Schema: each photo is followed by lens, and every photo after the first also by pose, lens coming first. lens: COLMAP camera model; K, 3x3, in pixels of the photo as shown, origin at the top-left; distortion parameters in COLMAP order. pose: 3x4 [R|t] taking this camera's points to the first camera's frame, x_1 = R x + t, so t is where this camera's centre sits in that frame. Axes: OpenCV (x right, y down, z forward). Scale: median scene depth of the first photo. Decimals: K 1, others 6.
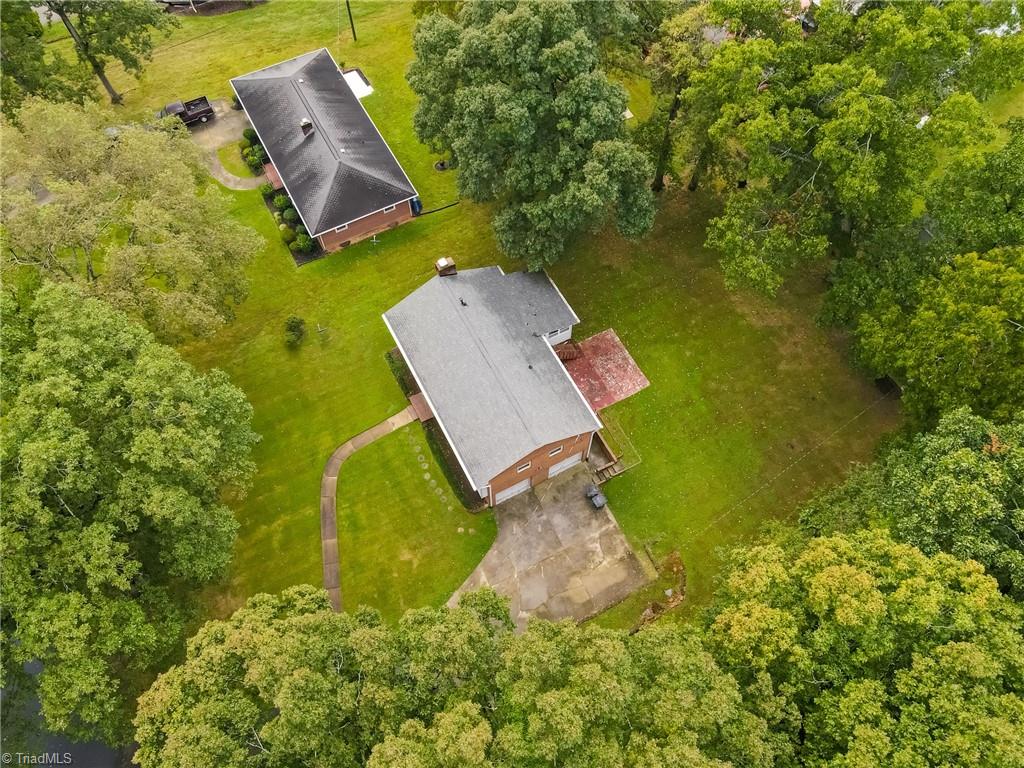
lens RADIAL K [[747.8, 0, 510.5], [0, 747.8, 384.5], [0, 0, 1]] dist [0.000702, 0.021951]
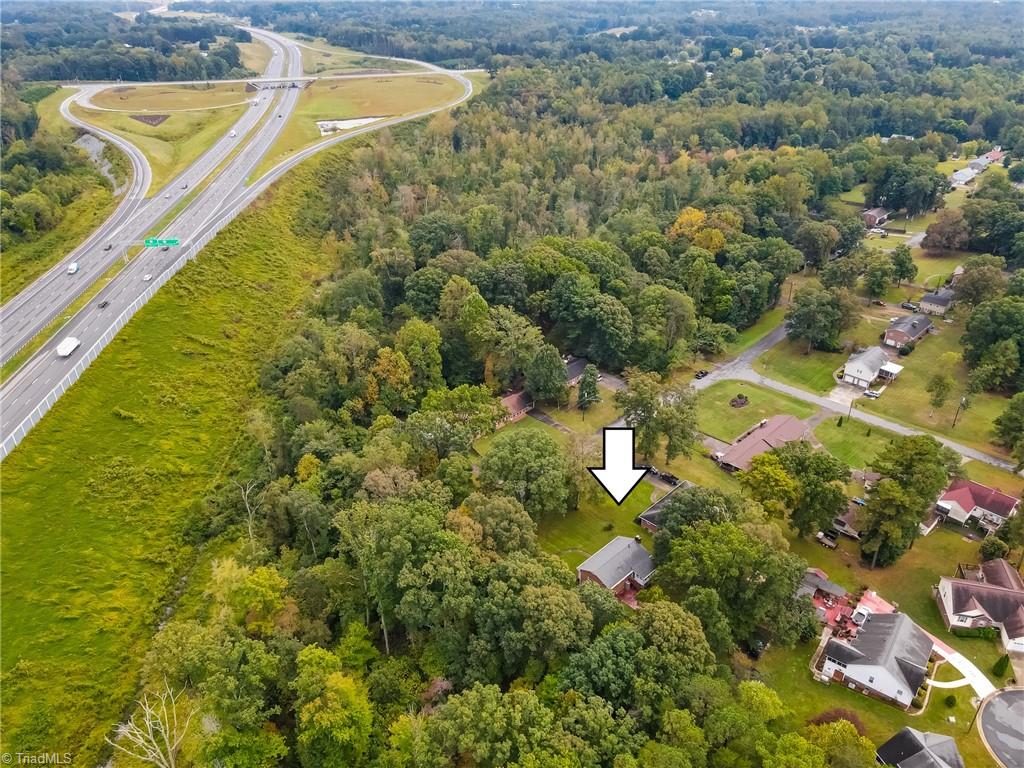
lens RADIAL K [[747.8, 0, 513.5], [0, 747.8, 381.9], [0, 0, 1]] dist [0.000702, 0.021951]
pose [[0.294124, 0.468810, -0.832892, 2.067467], [-0.837716, 0.545985, 0.011491, -0.111210], [0.460134, 0.694347, 0.553317, -1.455866]]
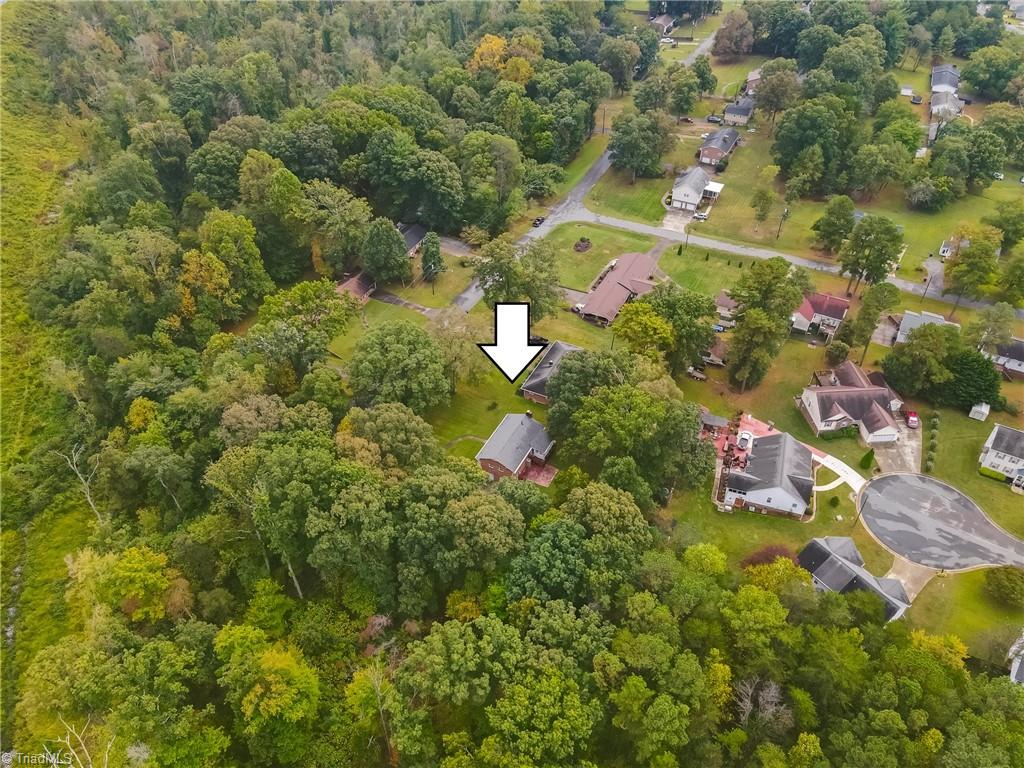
lens RADIAL K [[747.8, 0, 514.5], [0, 747.8, 380.9], [0, 0, 1]] dist [0.000702, 0.021951]
pose [[0.578330, 0.539504, -0.611940, 1.673729], [-0.716166, 0.694978, -0.064119, -0.008329], [0.390692, 0.475333, 0.788301, -1.509571]]
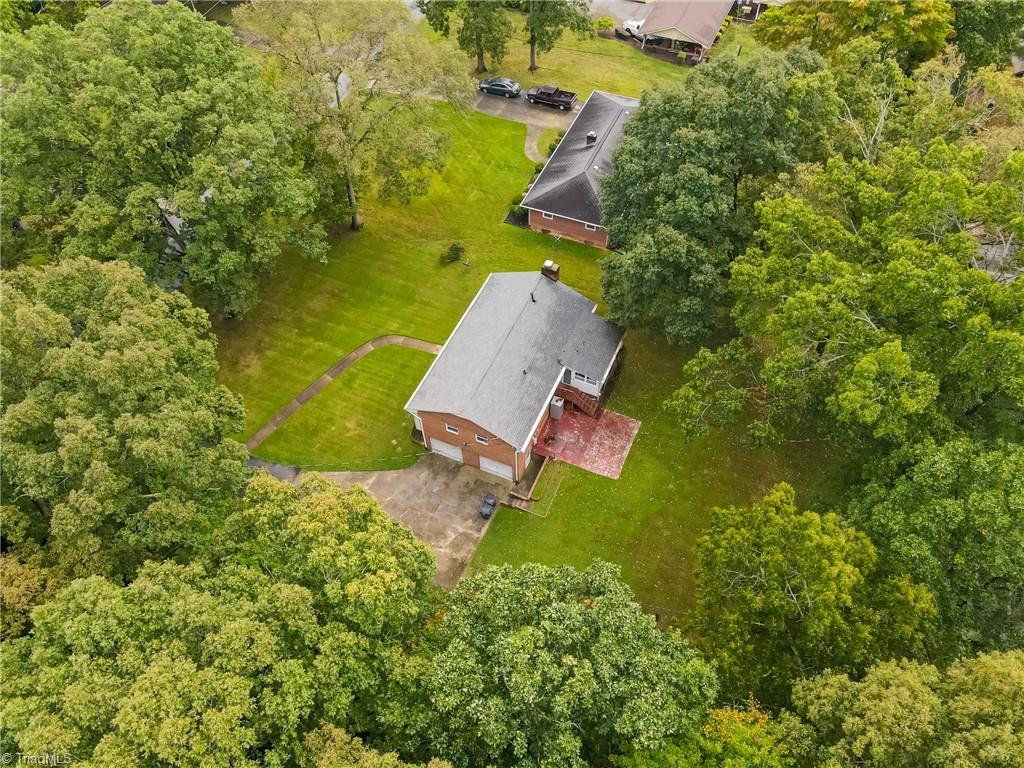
lens RADIAL K [[747.8, 0, 515.7], [0, 747.8, 382.2], [0, 0, 1]] dist [0.000702, 0.021951]
pose [[0.622157, 0.618730, -0.479680, 0.513866], [-0.678622, 0.731725, 0.063647, -0.068087], [0.390374, 0.285923, 0.875132, 0.043366]]
